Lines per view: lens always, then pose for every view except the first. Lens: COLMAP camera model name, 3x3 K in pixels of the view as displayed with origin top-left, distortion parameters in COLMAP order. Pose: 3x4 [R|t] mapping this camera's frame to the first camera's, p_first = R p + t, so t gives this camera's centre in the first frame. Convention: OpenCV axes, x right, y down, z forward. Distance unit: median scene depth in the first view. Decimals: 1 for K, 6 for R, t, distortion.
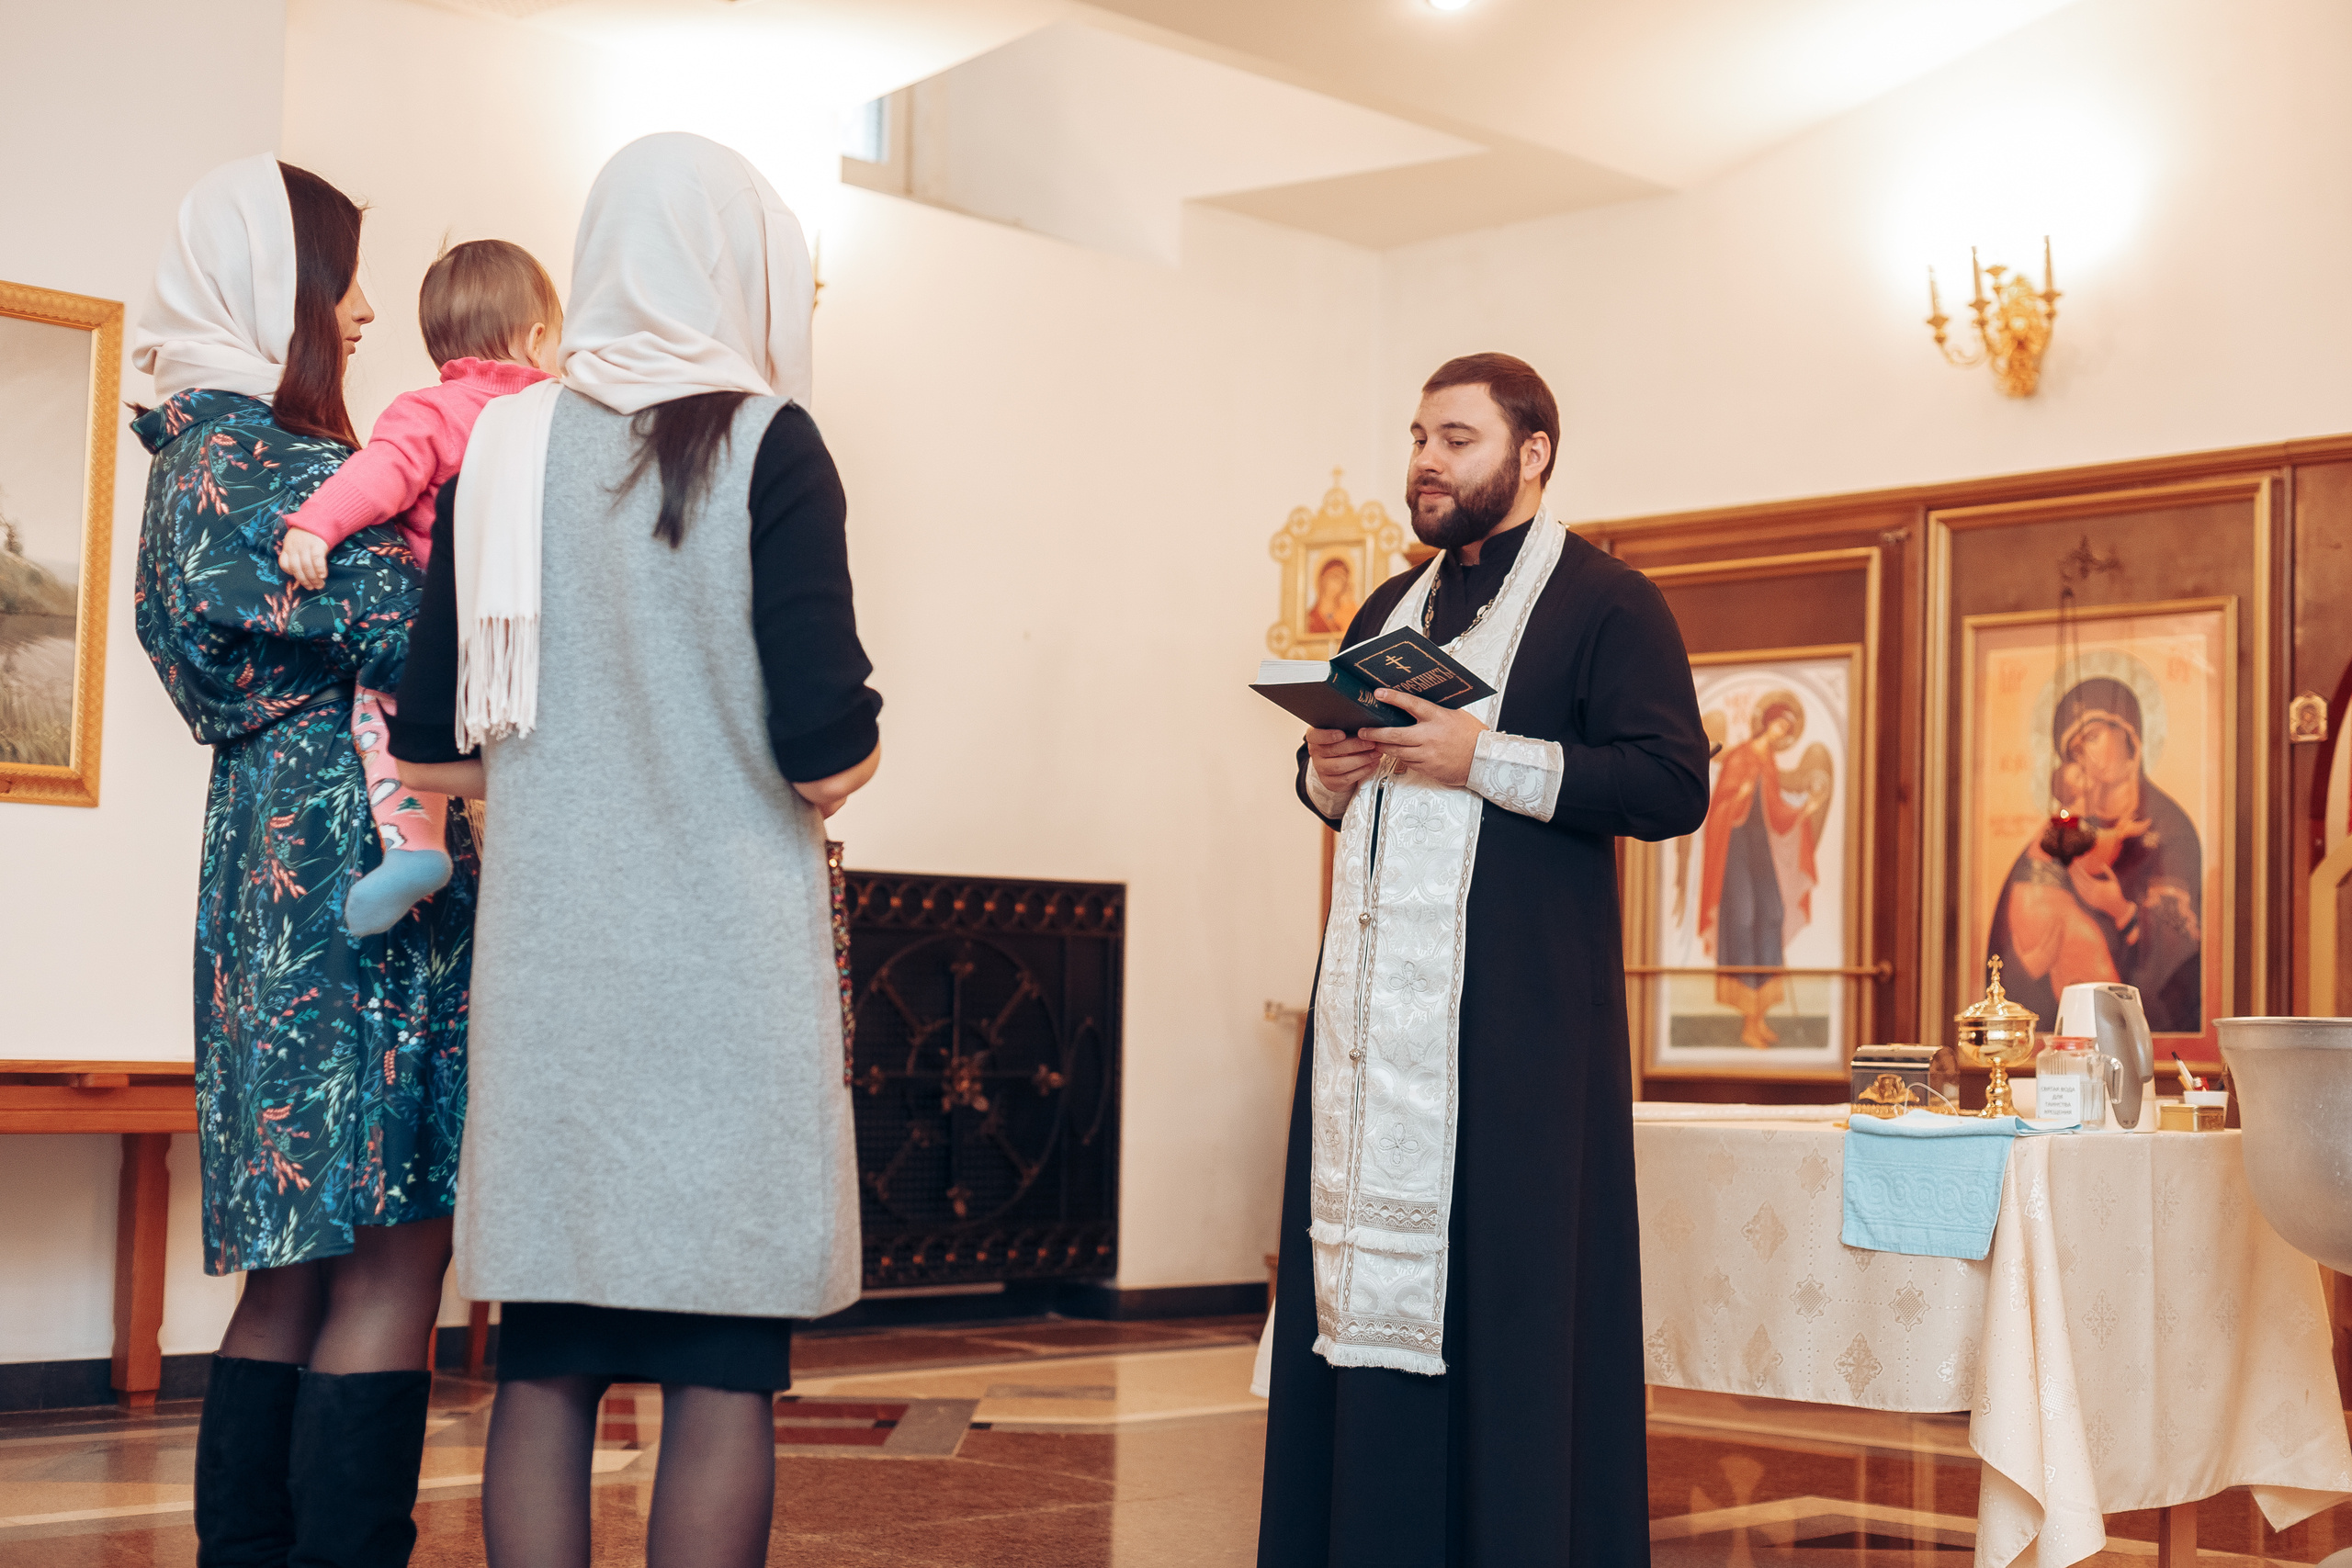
lens RADIAL K [[3315.6, 0, 1176.0], [0, 3315.6, 784.0], [0, 0, 1]] dist [-0.000921, -0.122300]
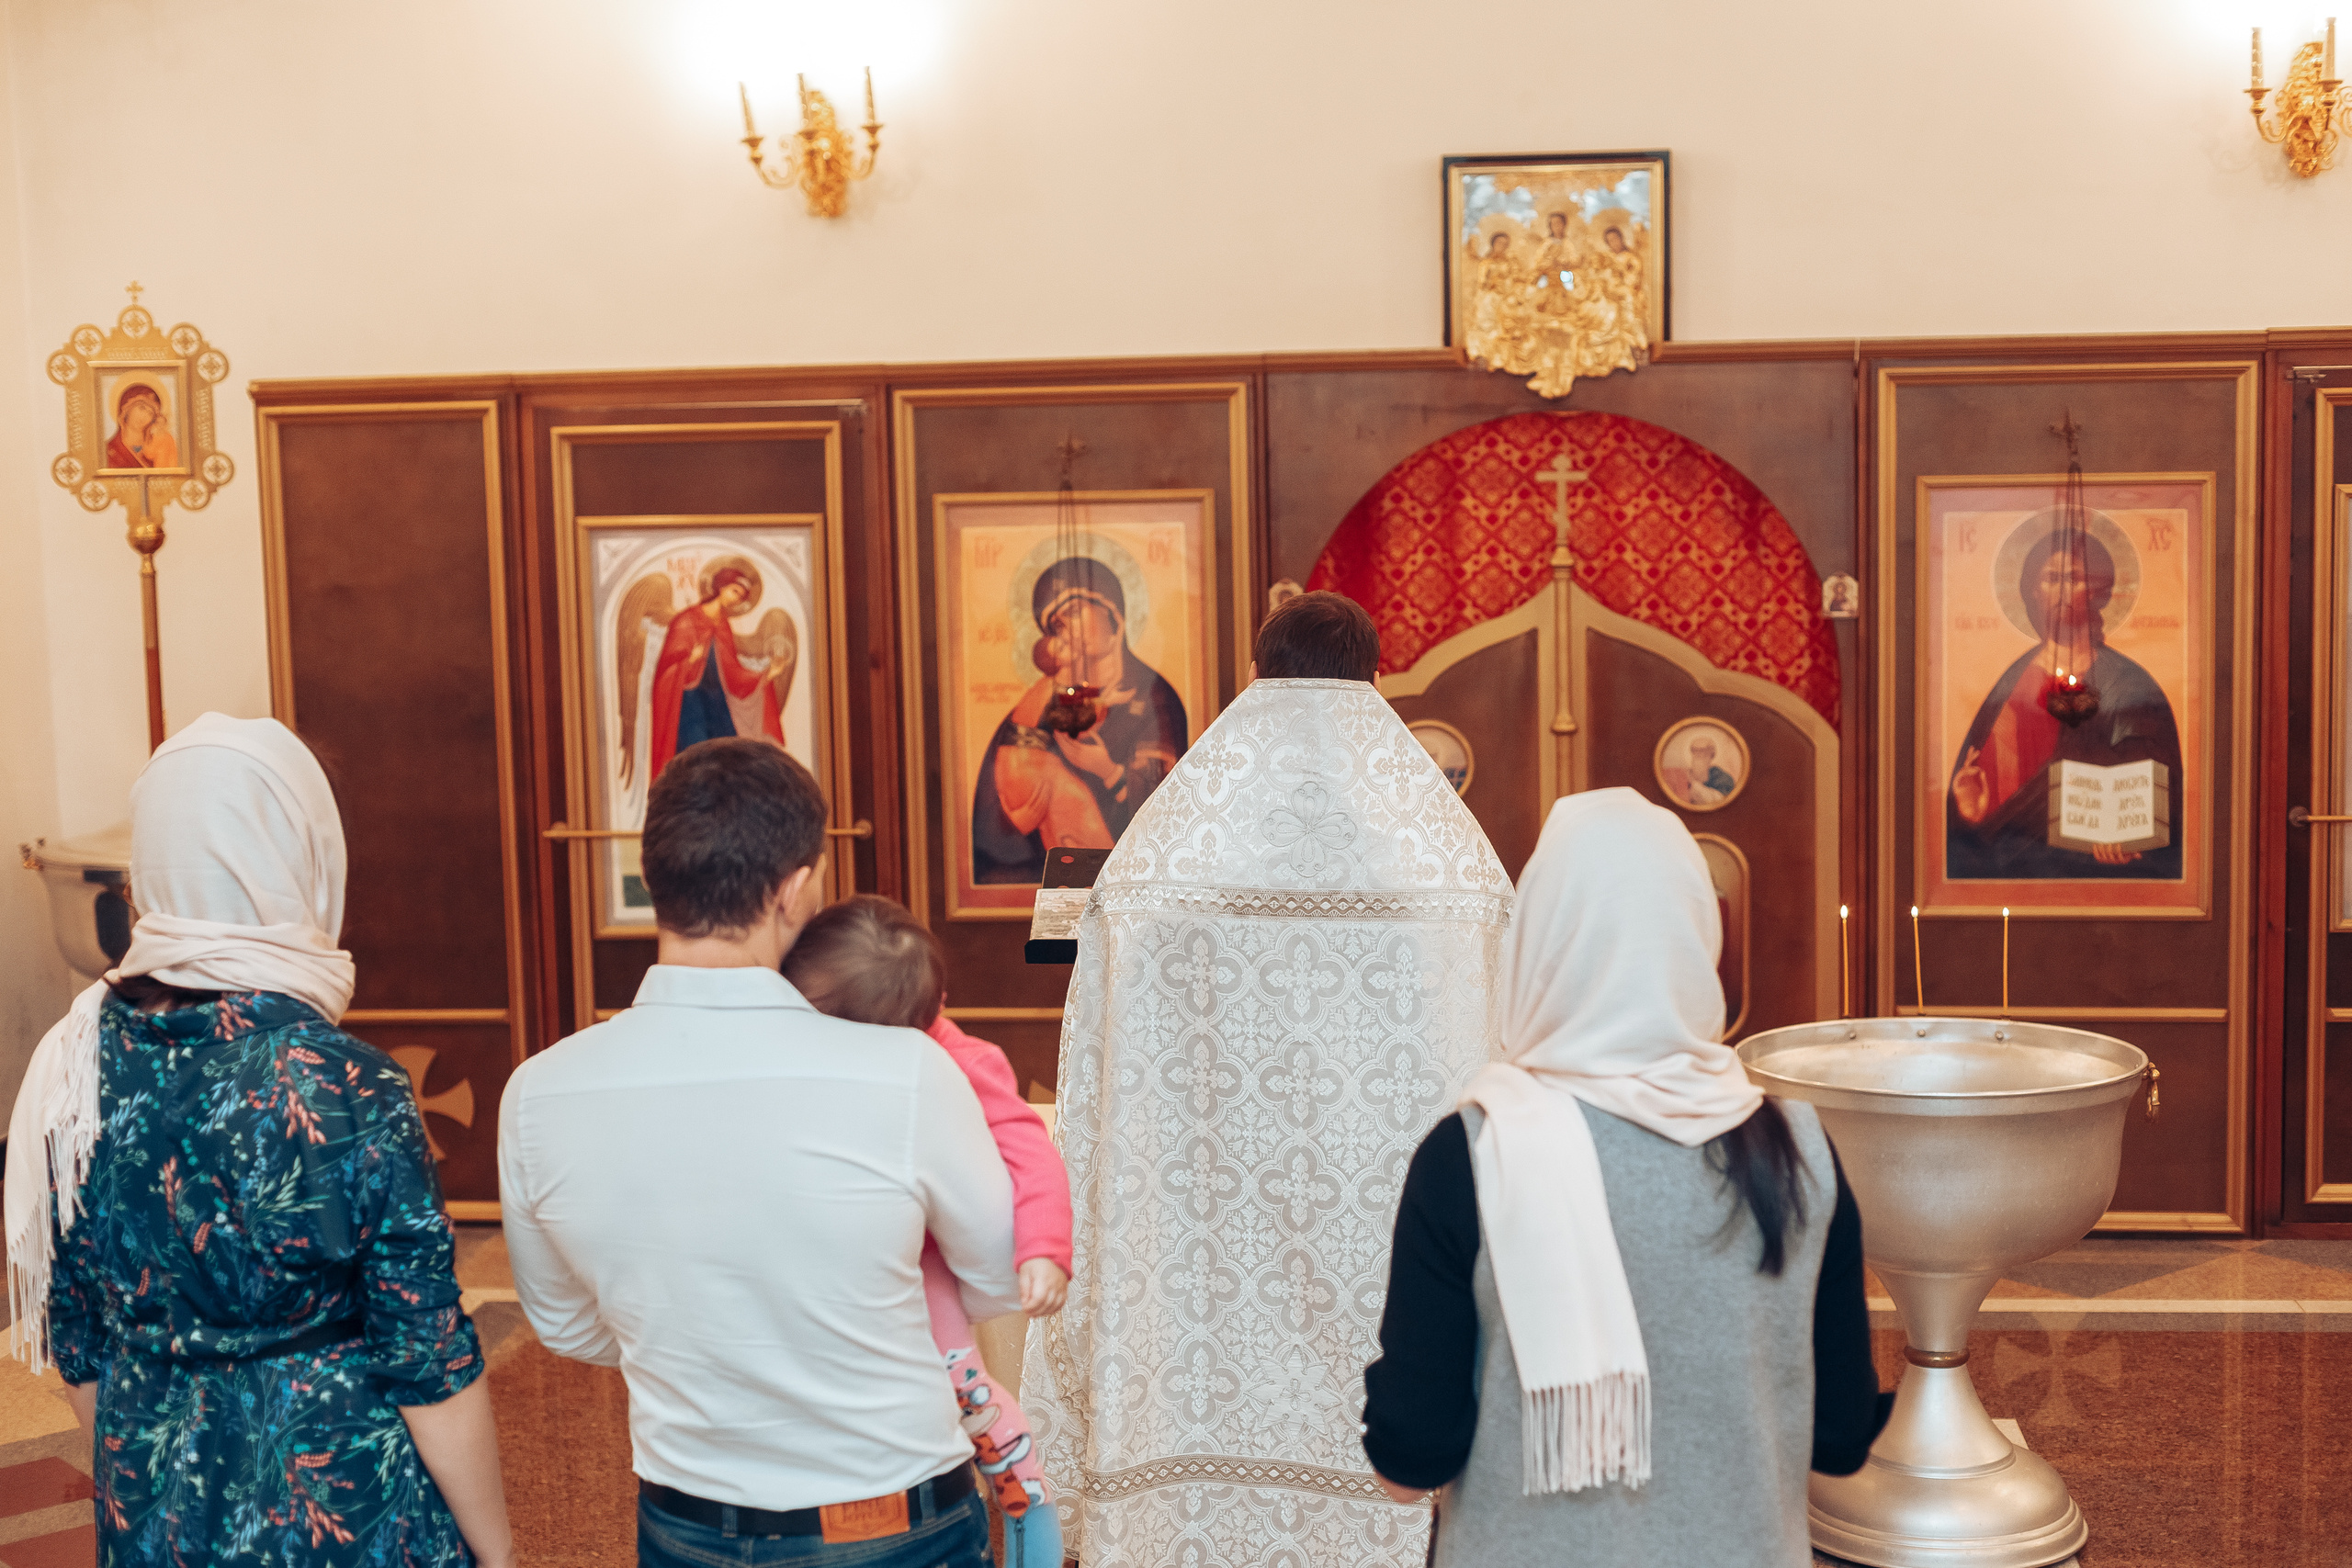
lens RADIAL K [[3315.6, 0, 1176.0], [0, 3315.6, 784.0], [0, 0, 1]] dist [-0.000921, -0.122300]
pose [[0.779416, -0.115625, 0.615745, -0.349897], [-0.003347, 0.982040, 0.188645, -0.153930], [-0.626498, -0.149094, 0.765030, 0.130705]]
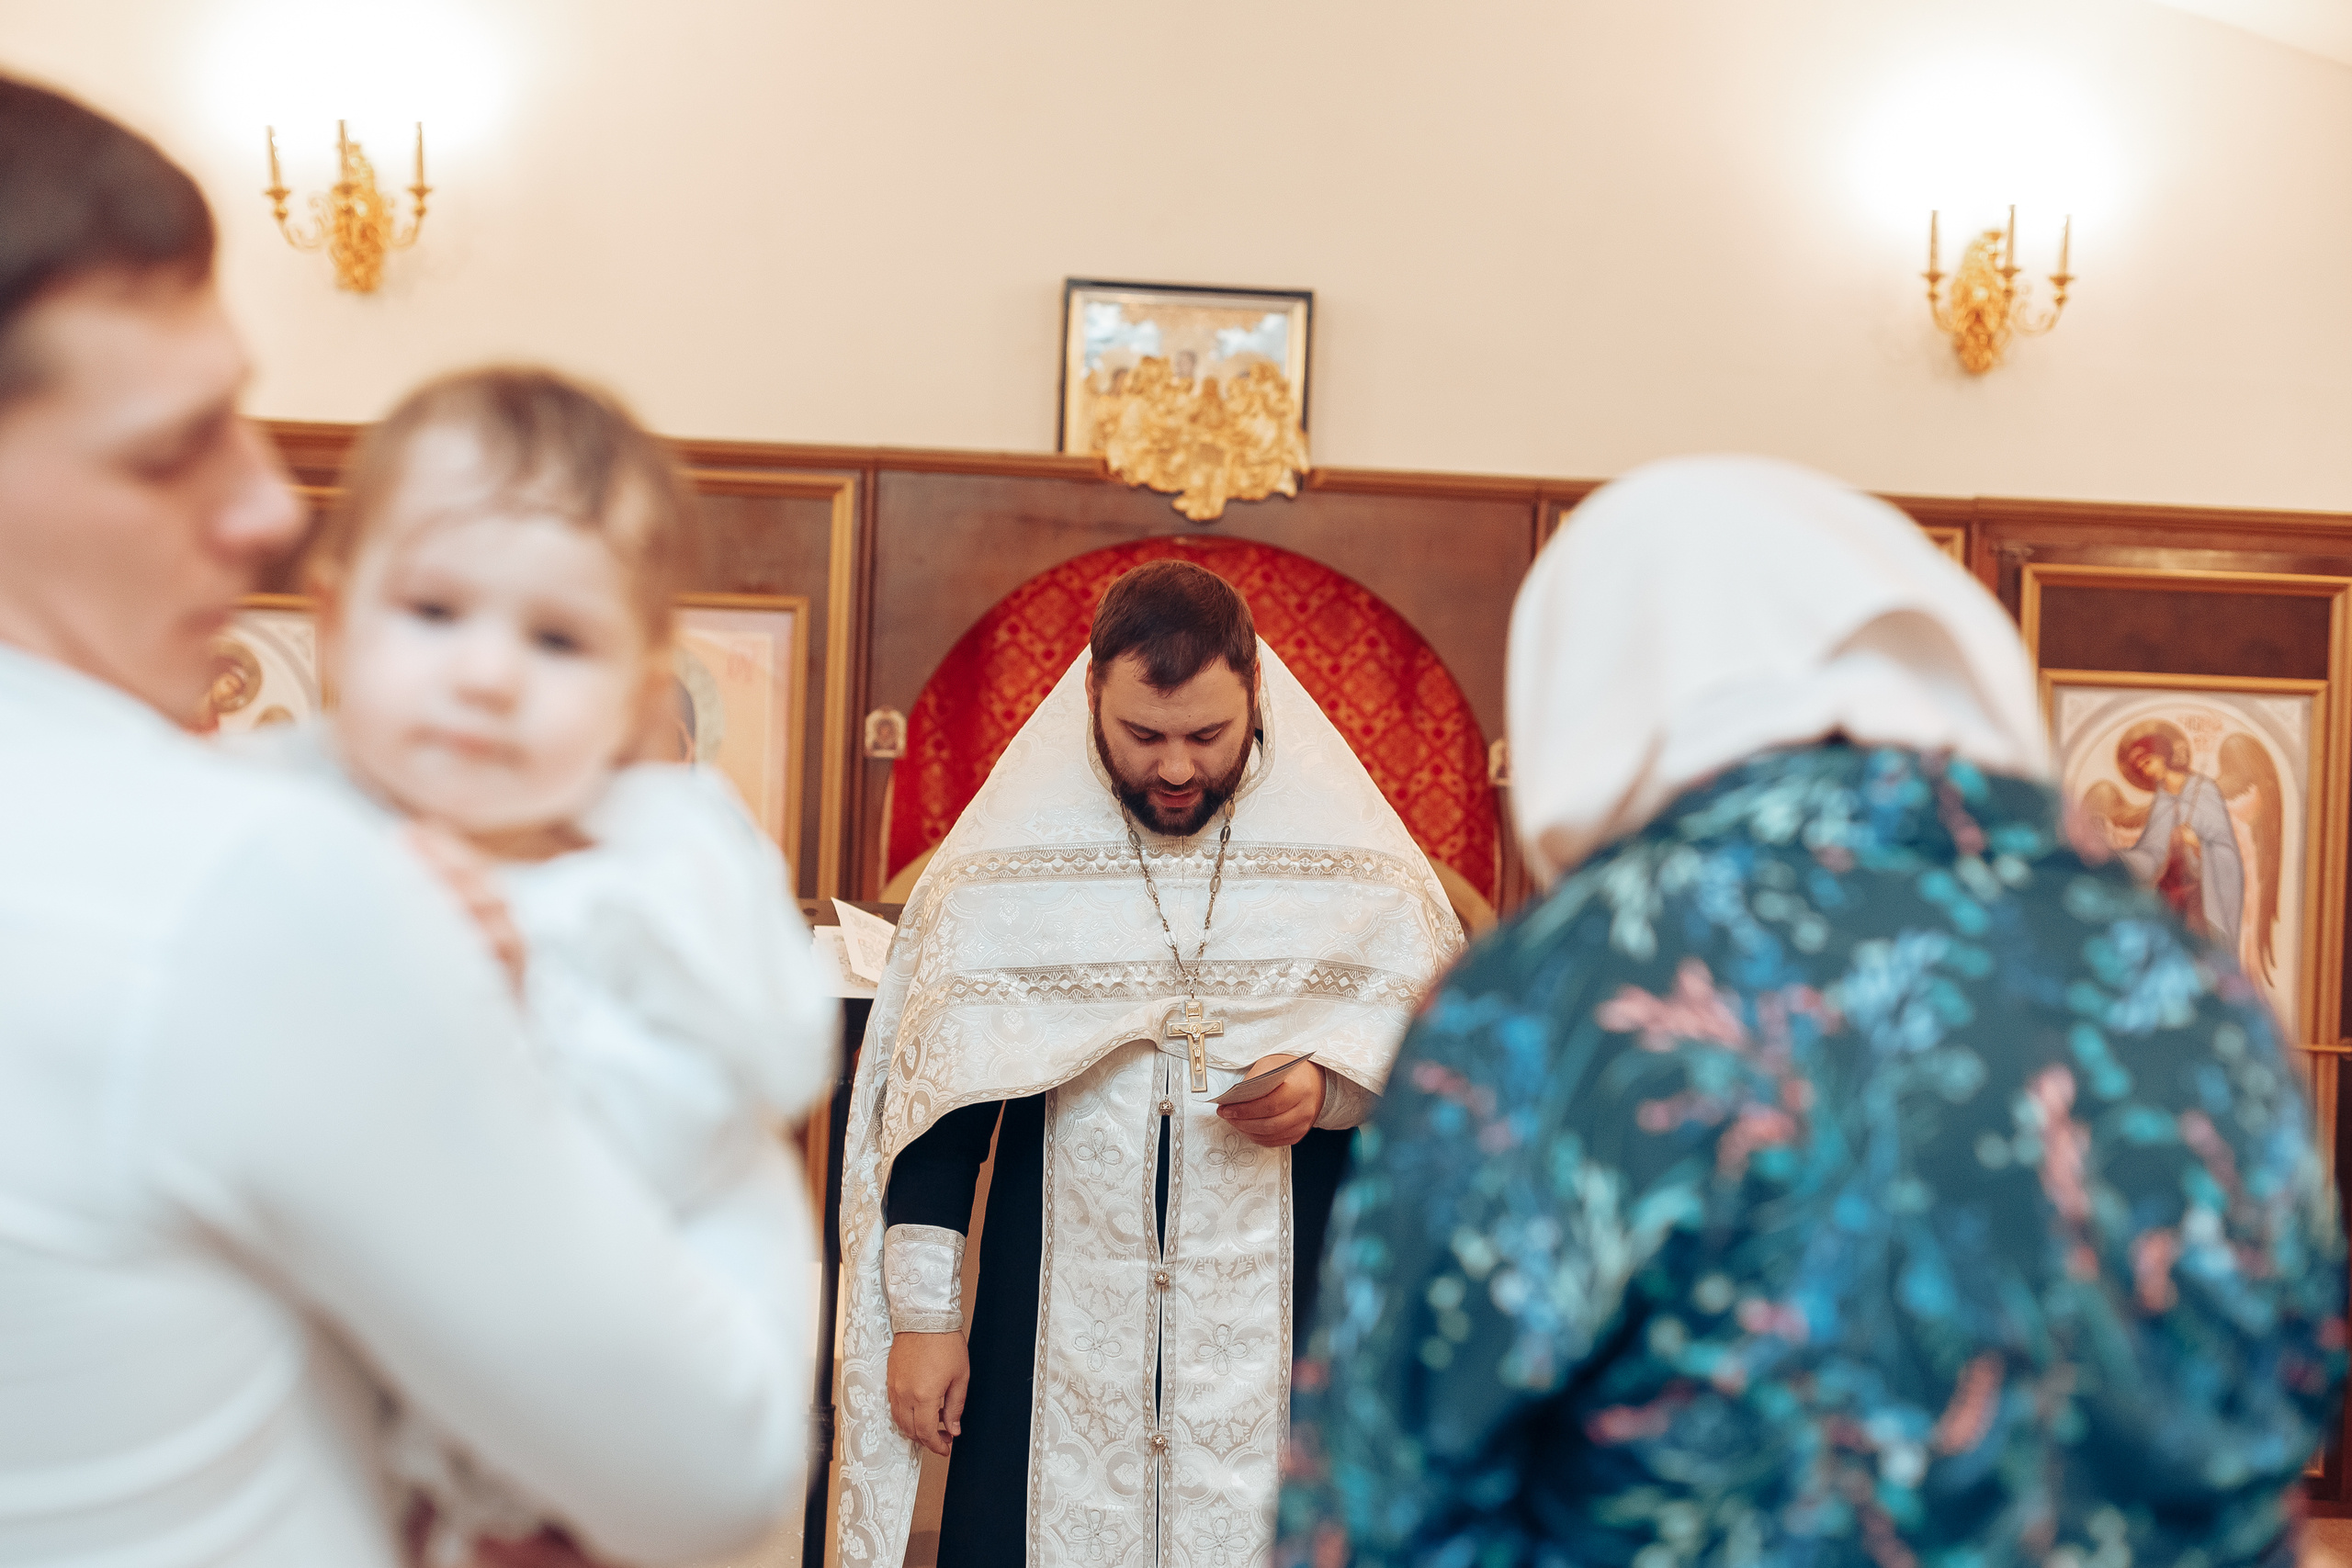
lens RADIAL K [[3315.6, 0, 1176.0], [0, 3315.6, 784.0], [0, 0, 1]] dist [-0.000921, -0.122300]
pose [[0.659512, -0.000699, 0.751694, -0.303103], [-0.079548, 0.994319, 0.070717, -0.072547], [-0.747473, -0.106434, 0.655710, 0.257666]]
